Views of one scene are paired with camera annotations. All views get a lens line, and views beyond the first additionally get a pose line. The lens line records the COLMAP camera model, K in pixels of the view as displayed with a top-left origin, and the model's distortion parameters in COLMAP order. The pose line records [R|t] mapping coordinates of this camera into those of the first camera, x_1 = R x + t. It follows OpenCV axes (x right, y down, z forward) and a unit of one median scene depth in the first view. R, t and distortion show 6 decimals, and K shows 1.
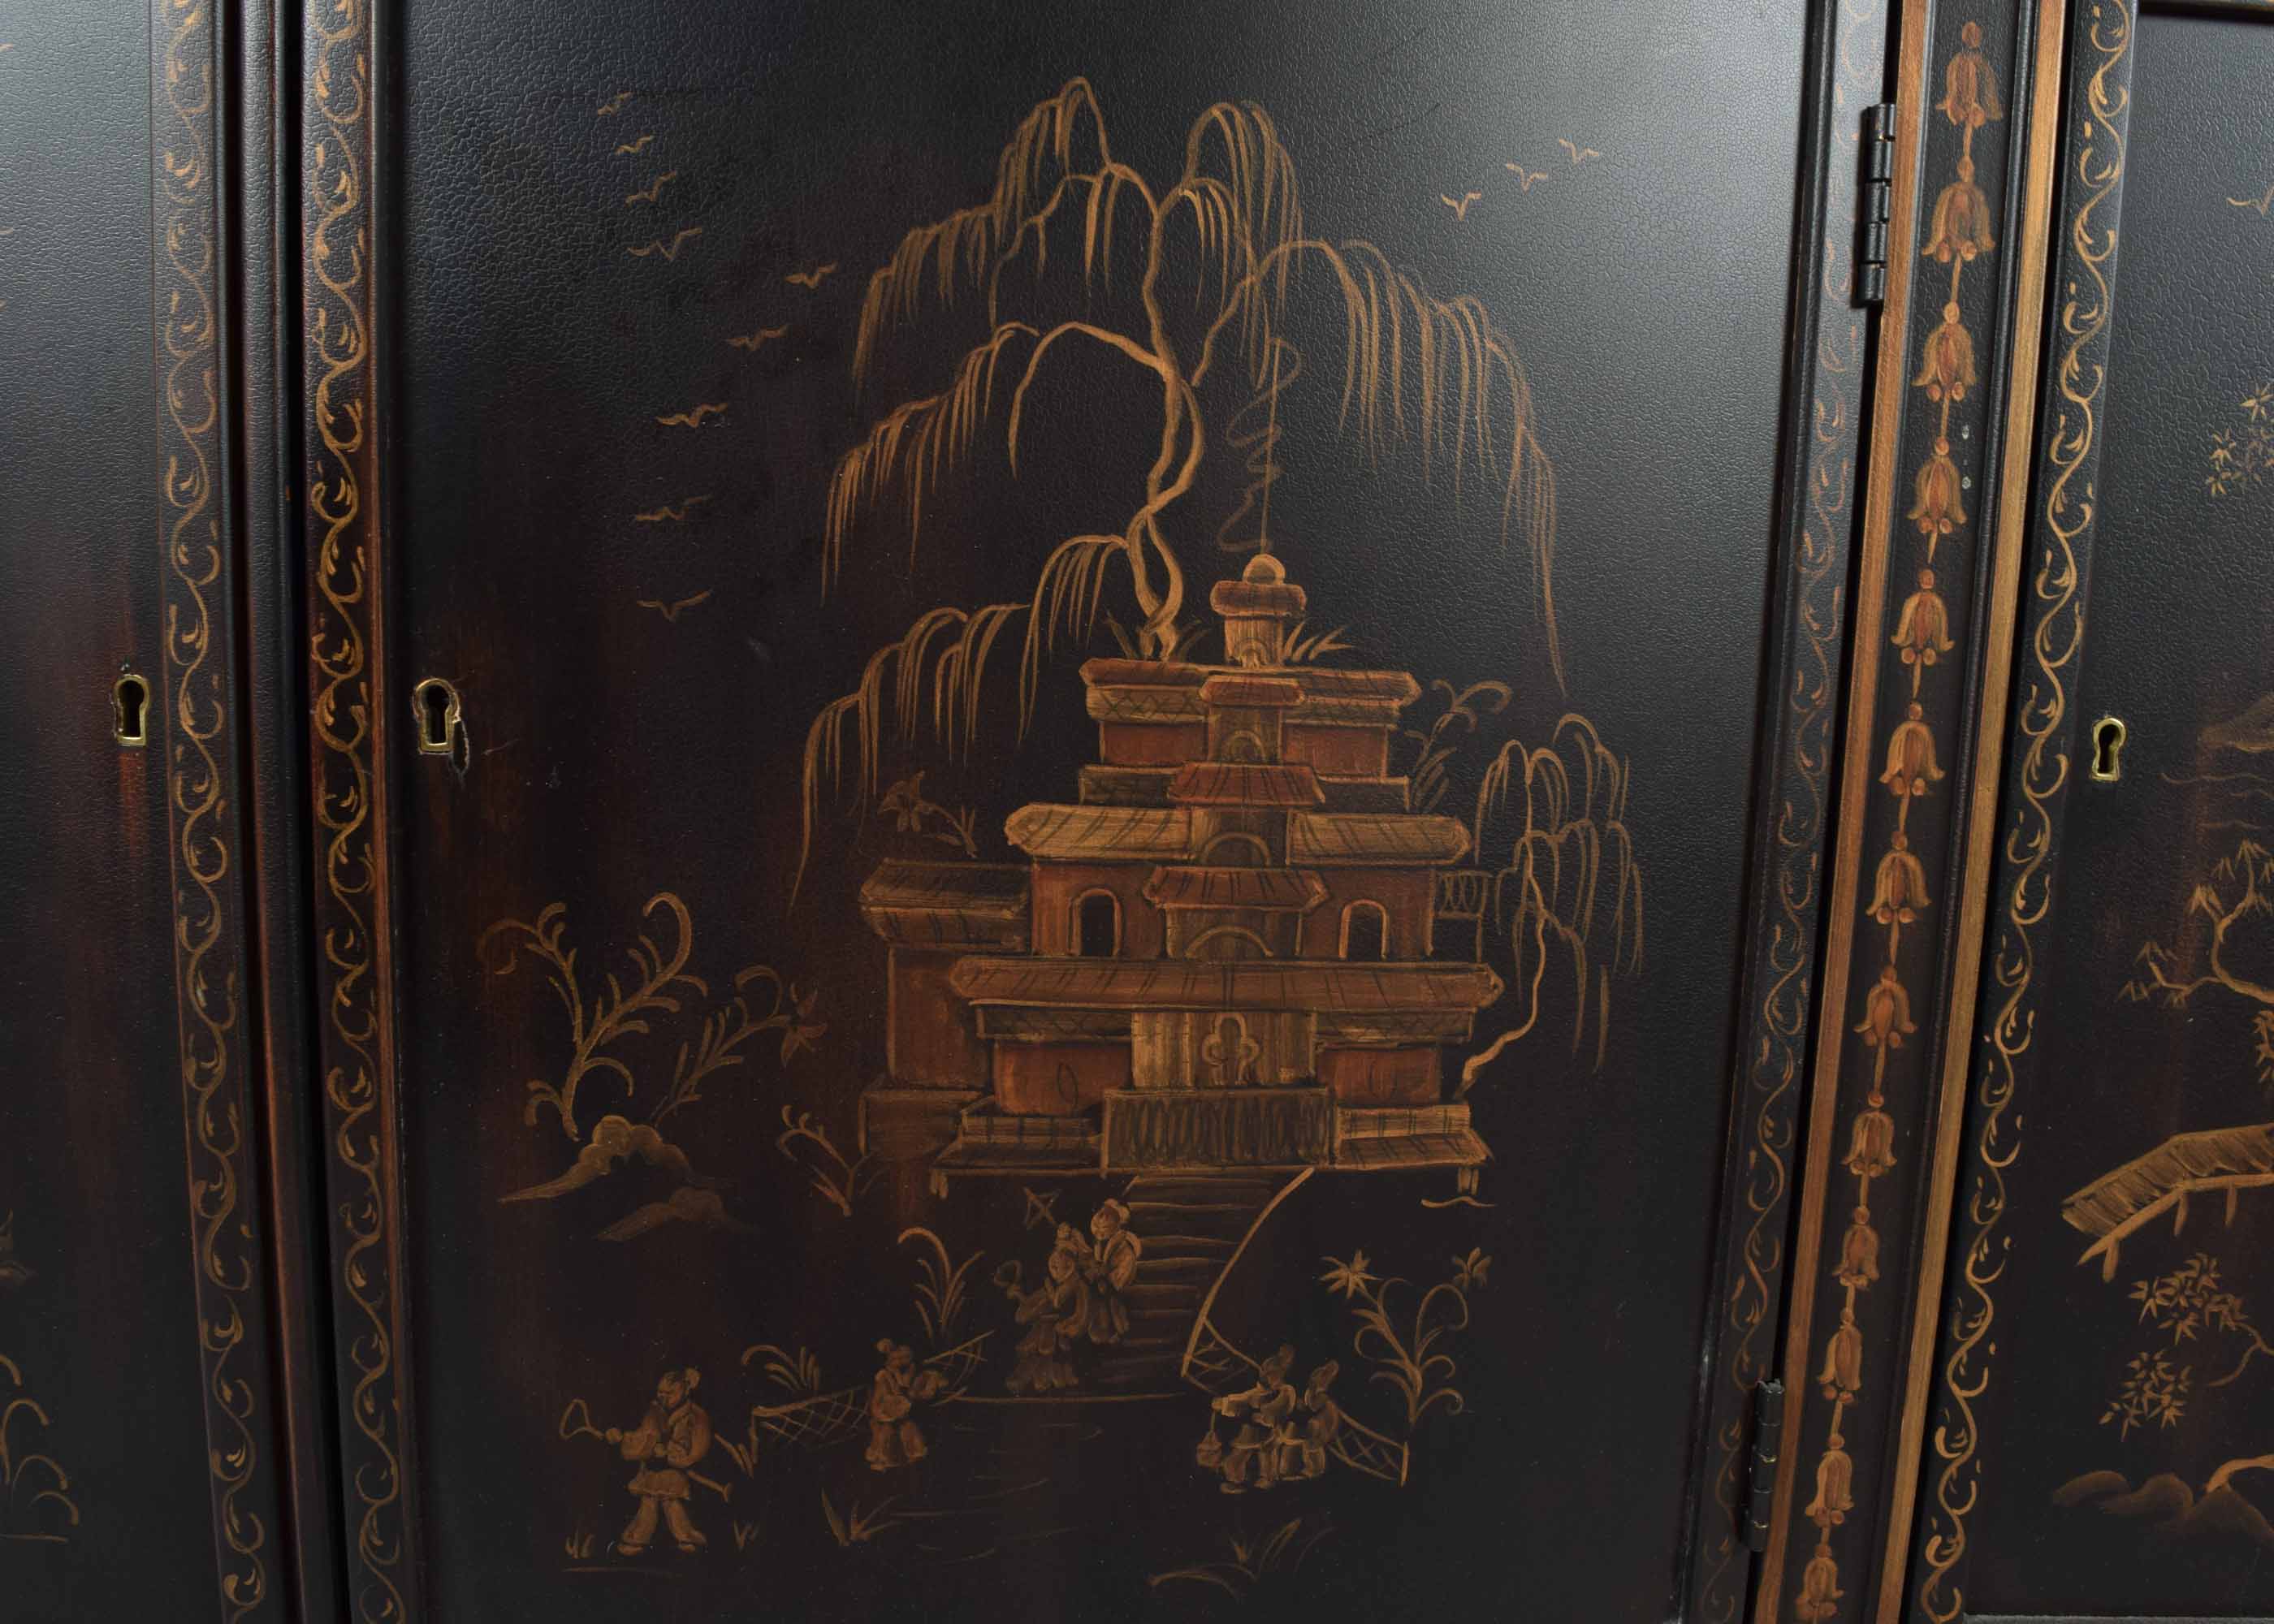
lens RADIAL K [[1883.4, 0, 1196.8], [0, 1883.4, 803.7], [0, 0, 1]] dist [-0.100722, 0.024514]
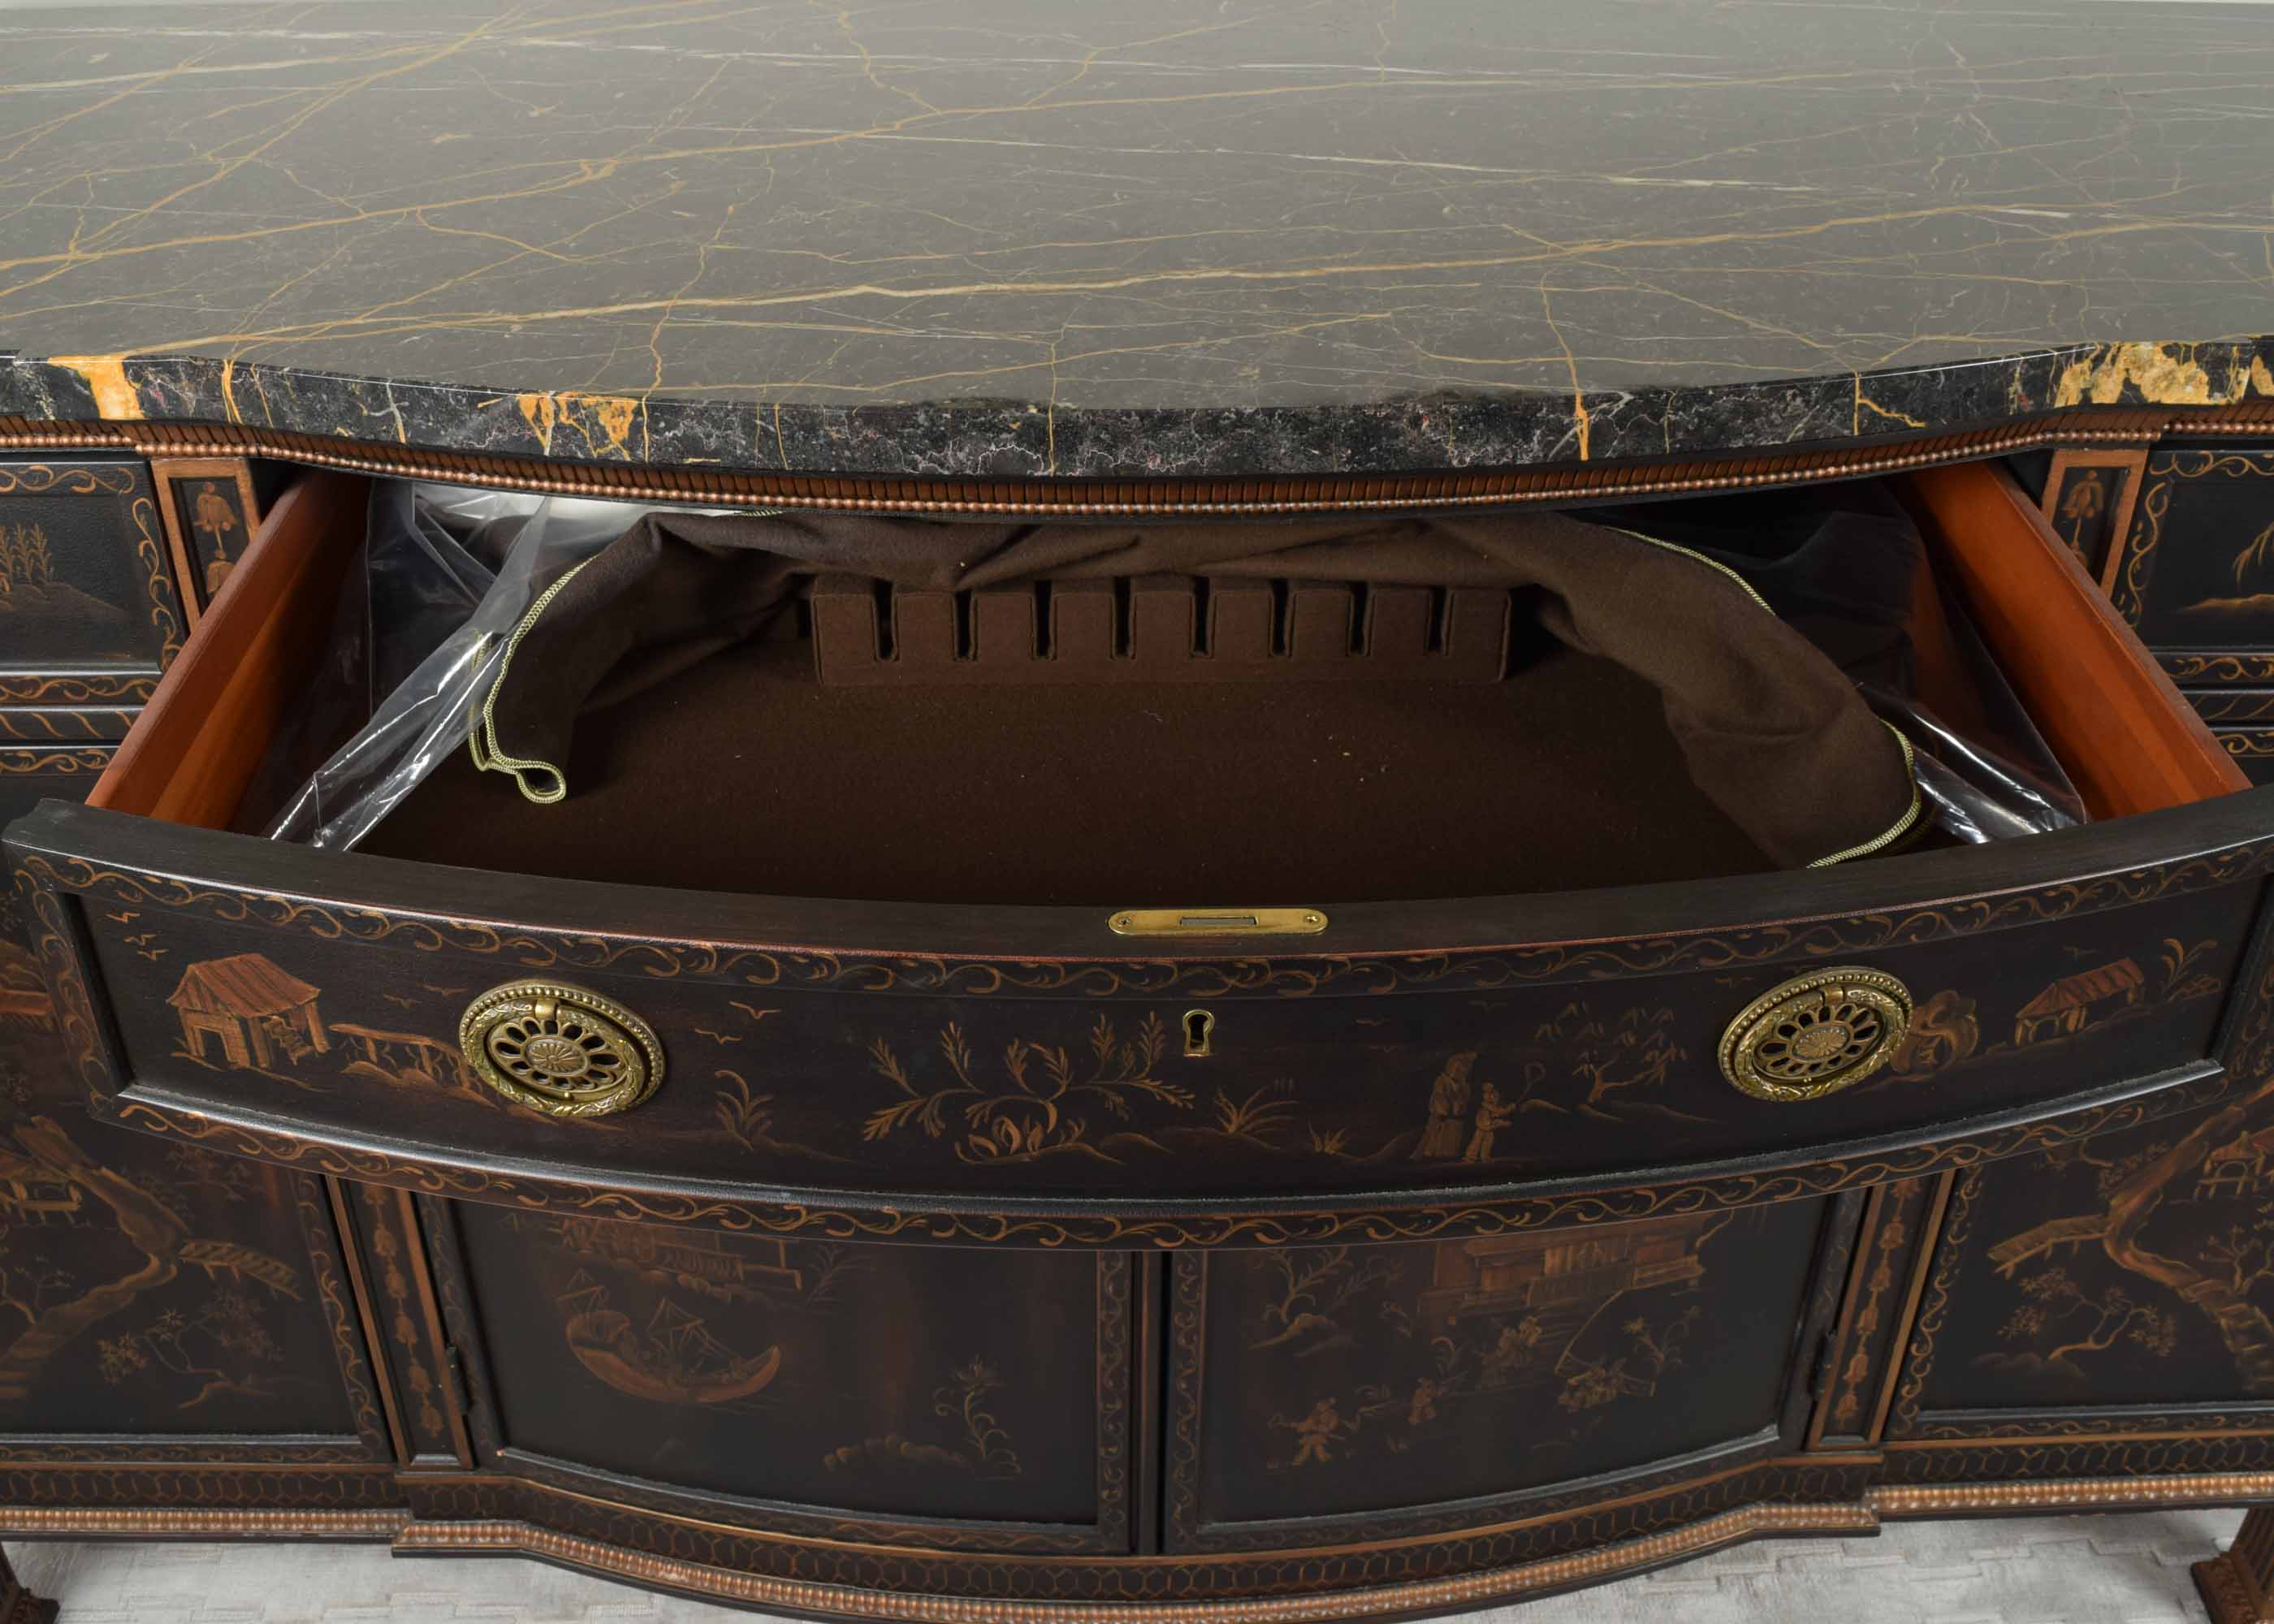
lens RADIAL K [[2303.1, 0, 1127.3], [0, 2303.1, 802.7], [0, 0, 1]] dist [-0.084510, 0.023266]
pose [[0.998784, -0.048369, 0.009567, -0.487892], [0.039896, 0.906827, 0.419610, -1.391162], [-0.028971, -0.418718, 0.907654, -1.063550]]
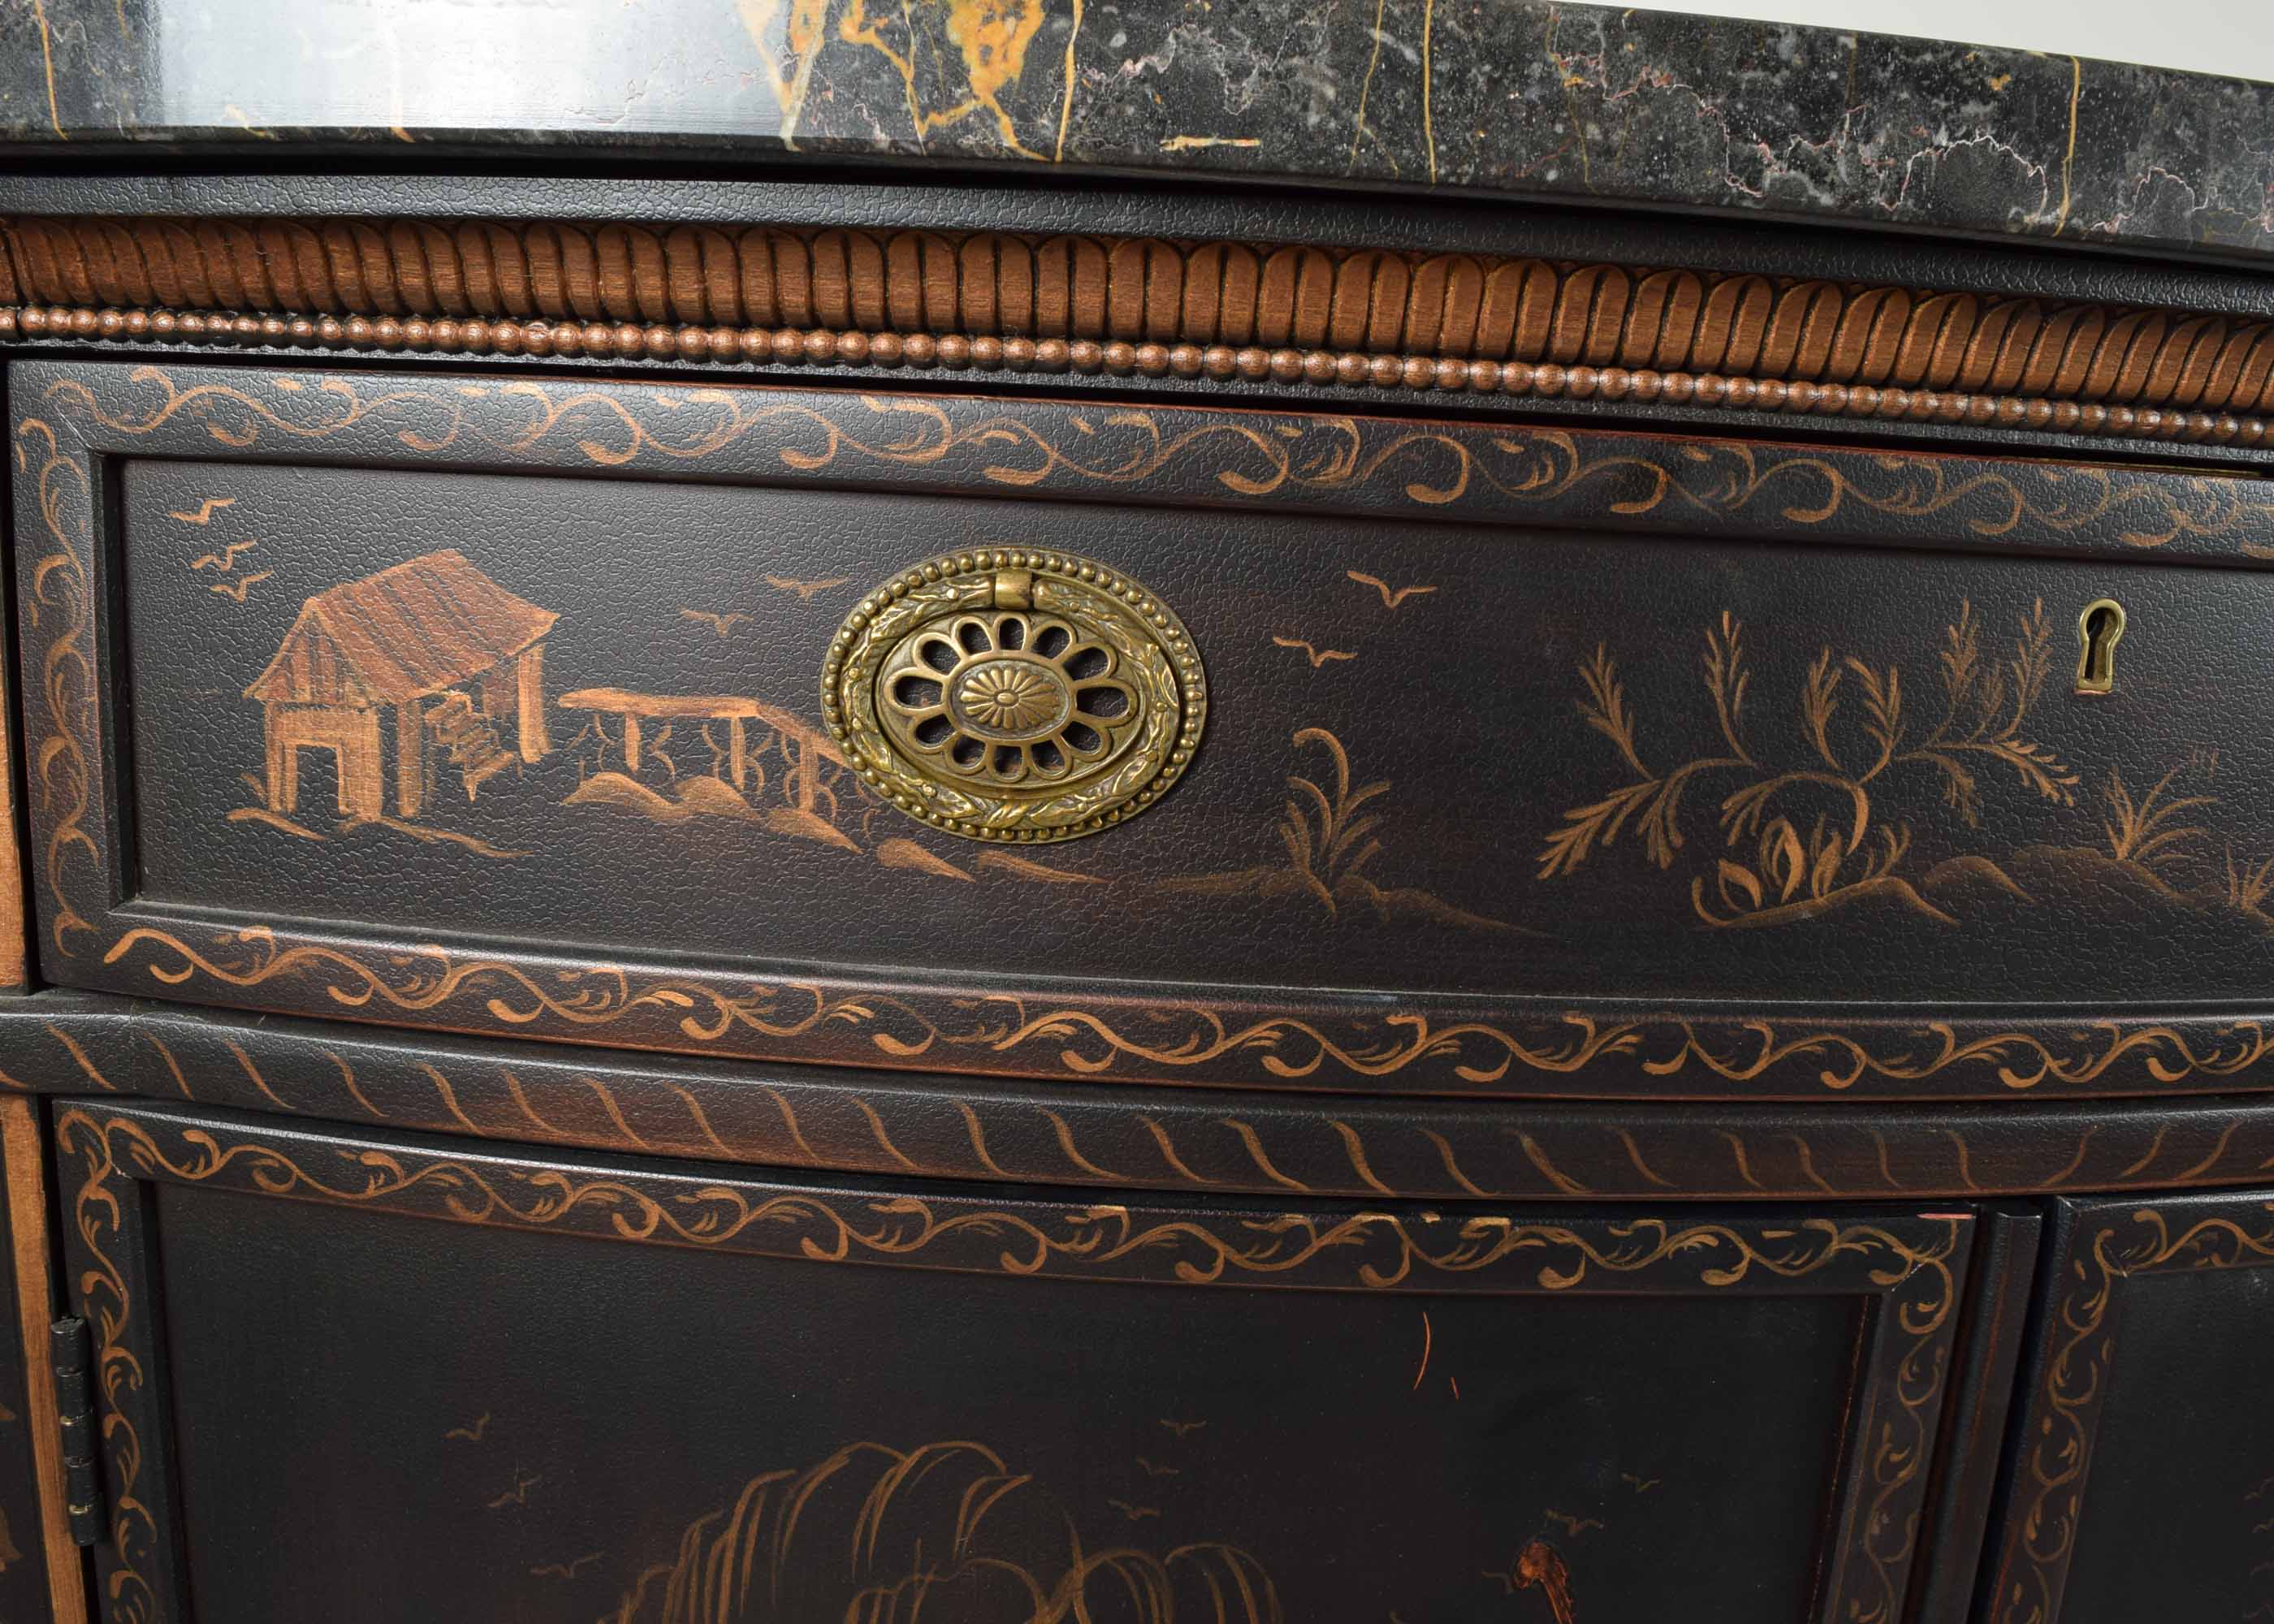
lens RADIAL K [[1882.5, 0, 1124.5], [0, 1882.5, 806.5], [0, 0, 1]] dist [-0.100427, 0.020496]
pose [[0.986186, -0.021698, 0.164212, -0.926685], [0.011180, 0.997842, 0.064705, -0.709344], [-0.165261, -0.061975, 0.984301, 0.166599]]
